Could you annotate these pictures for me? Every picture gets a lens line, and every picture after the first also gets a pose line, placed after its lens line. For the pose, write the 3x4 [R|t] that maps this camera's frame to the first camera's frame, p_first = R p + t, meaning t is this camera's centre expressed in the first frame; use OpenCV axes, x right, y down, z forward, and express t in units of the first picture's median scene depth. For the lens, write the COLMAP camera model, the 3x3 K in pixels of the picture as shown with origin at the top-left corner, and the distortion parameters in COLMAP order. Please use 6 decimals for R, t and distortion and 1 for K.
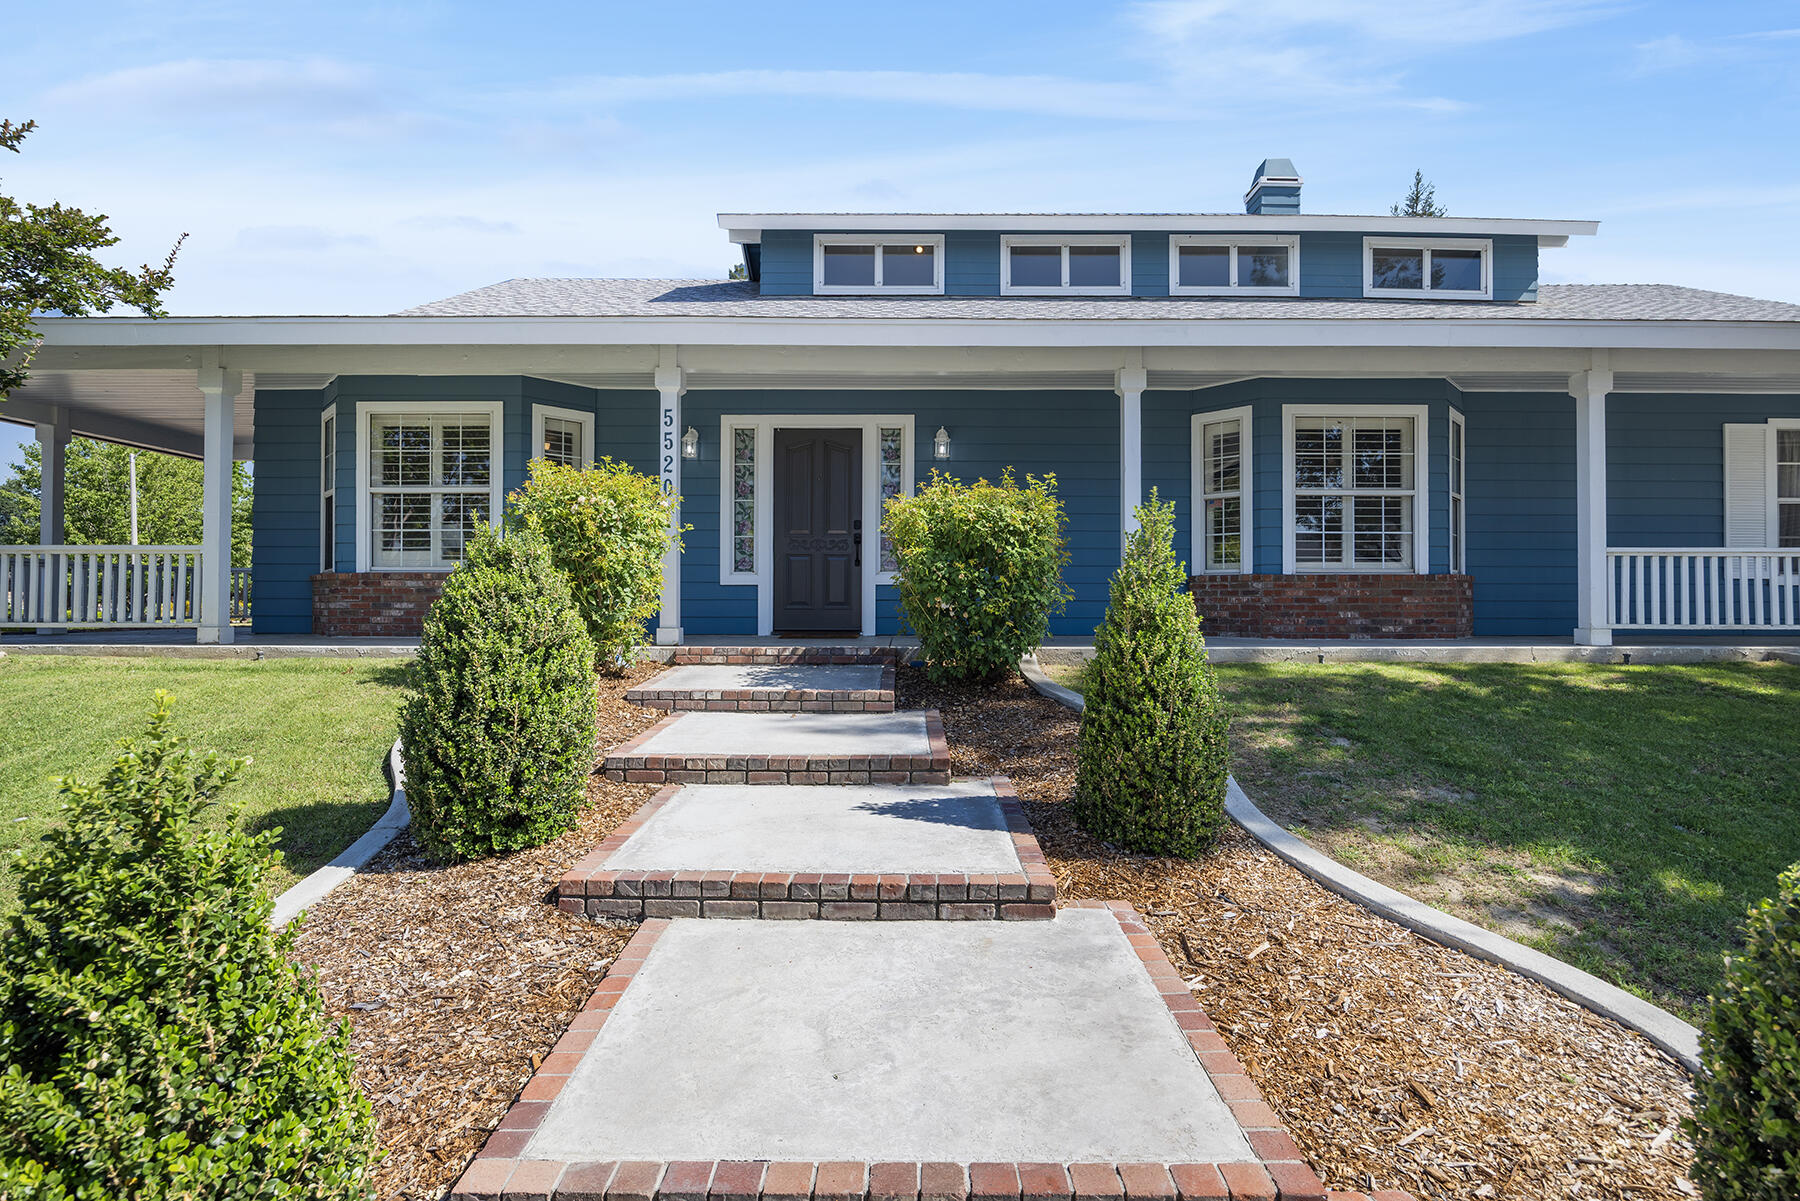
lens RADIAL K [[863.2, 0, 900.0], [0, 863.2, 600.5], [0, 0, 1]] dist [-0.002816, -0.000090]
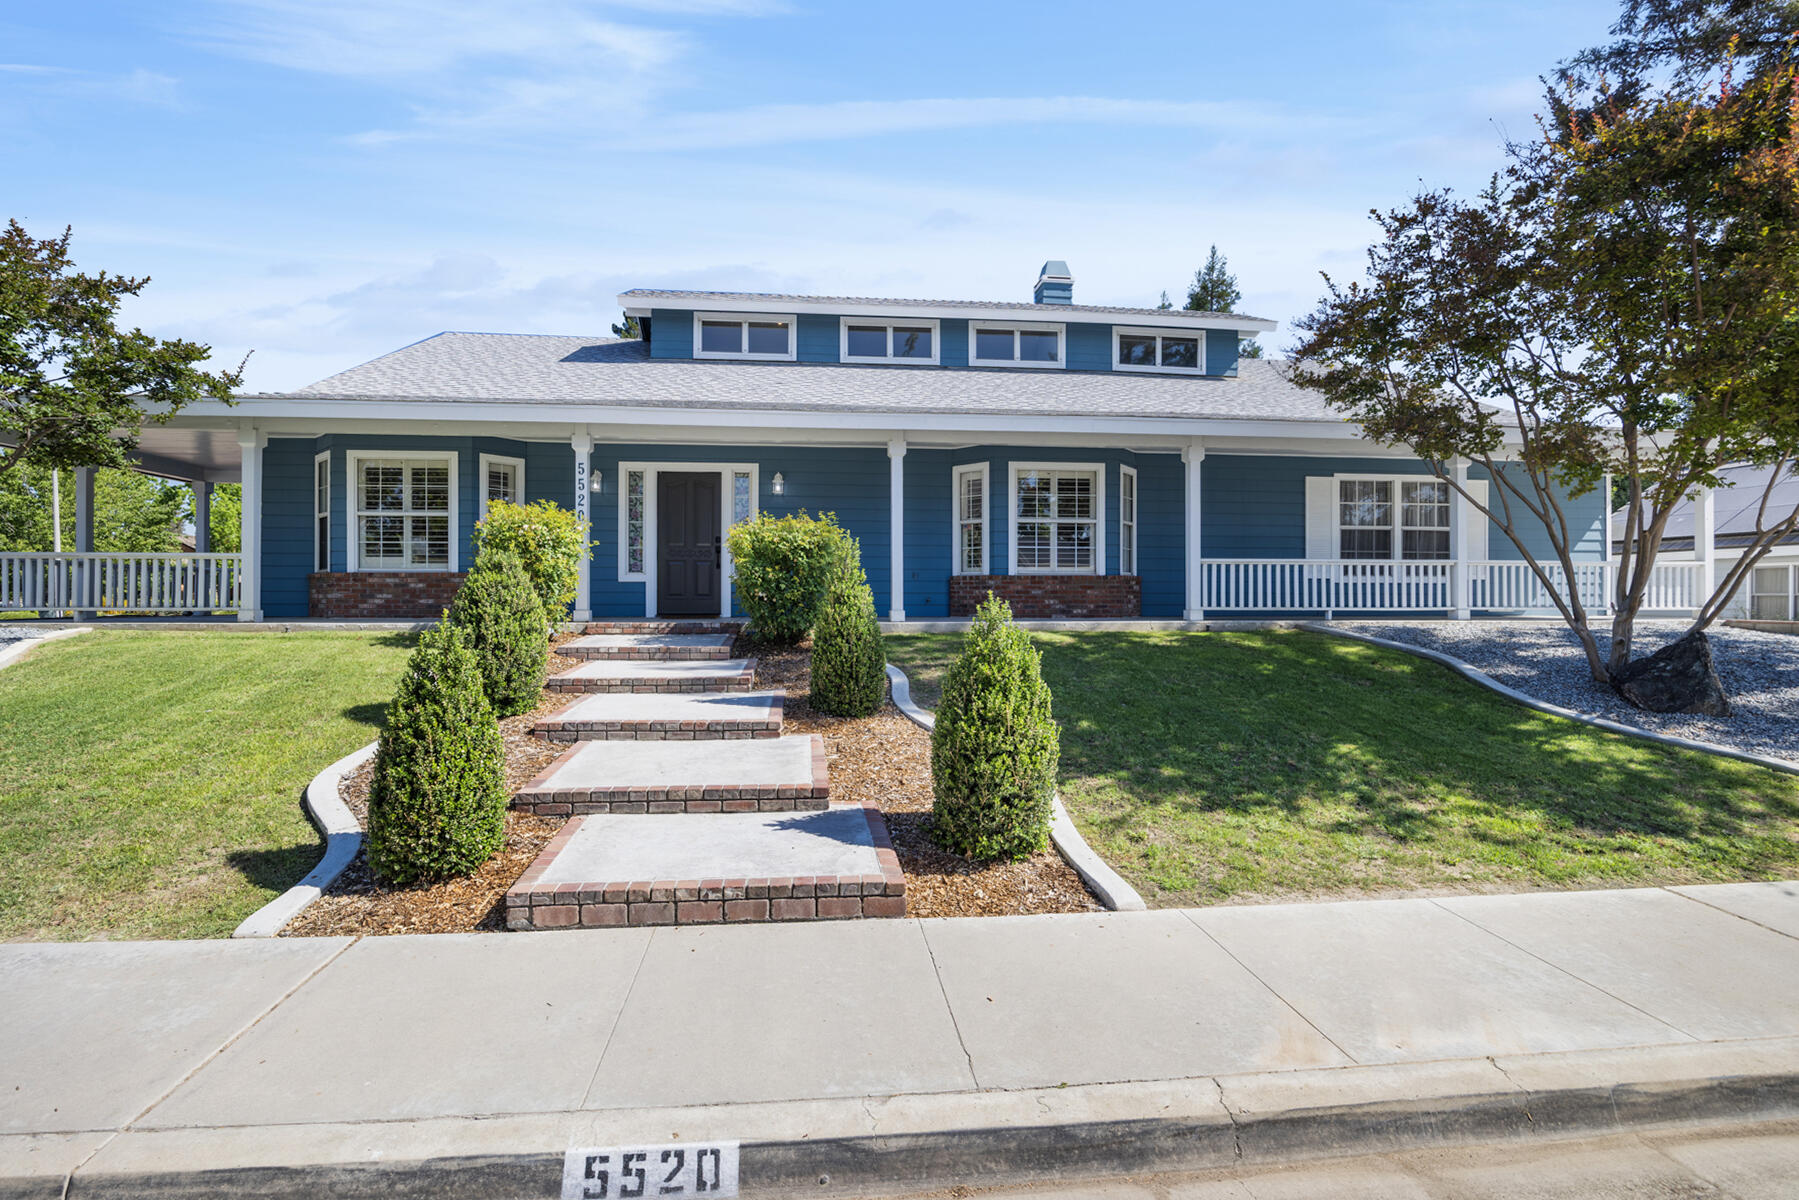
lens RADIAL K [[776.0, 0, 899.5], [0, 776.0, 600.0], [0, 0, 1]] dist [-0.003903, -0.000185]
pose [[0.990368, -0.002119, 0.138445, 0.076917], [0.001650, 0.999993, 0.003502, 0.008819], [-0.138452, -0.003240, 0.990364, -0.344967]]
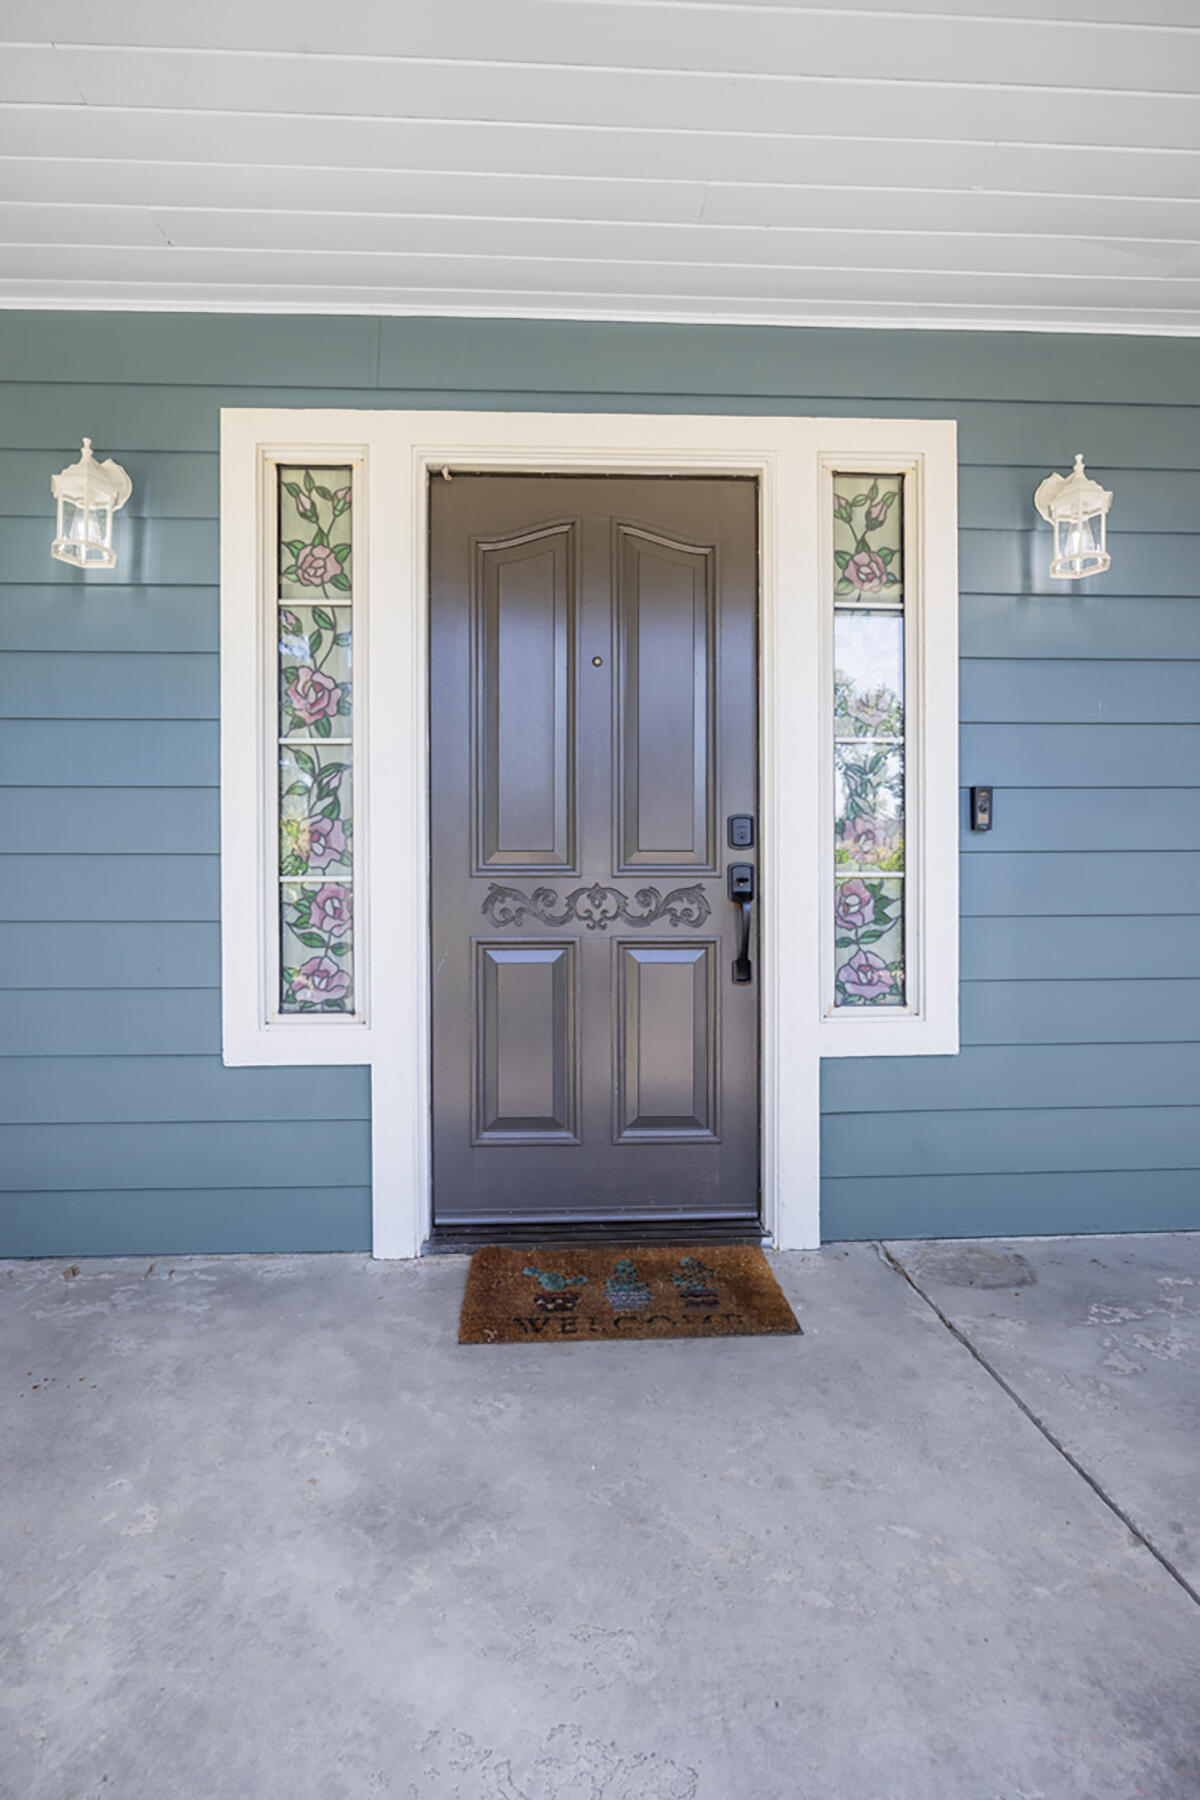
lens RADIAL K [[863.2, 0, 600.0], [0, 863.2, 900.0], [0, 0, 1]] dist [-0.002816, -0.000090]
pose [[0.998580, -0.007025, 0.052803, -0.116822], [0.006822, 0.999969, 0.004023, -0.073217], [-0.052830, -0.003657, 0.998597, 0.790231]]
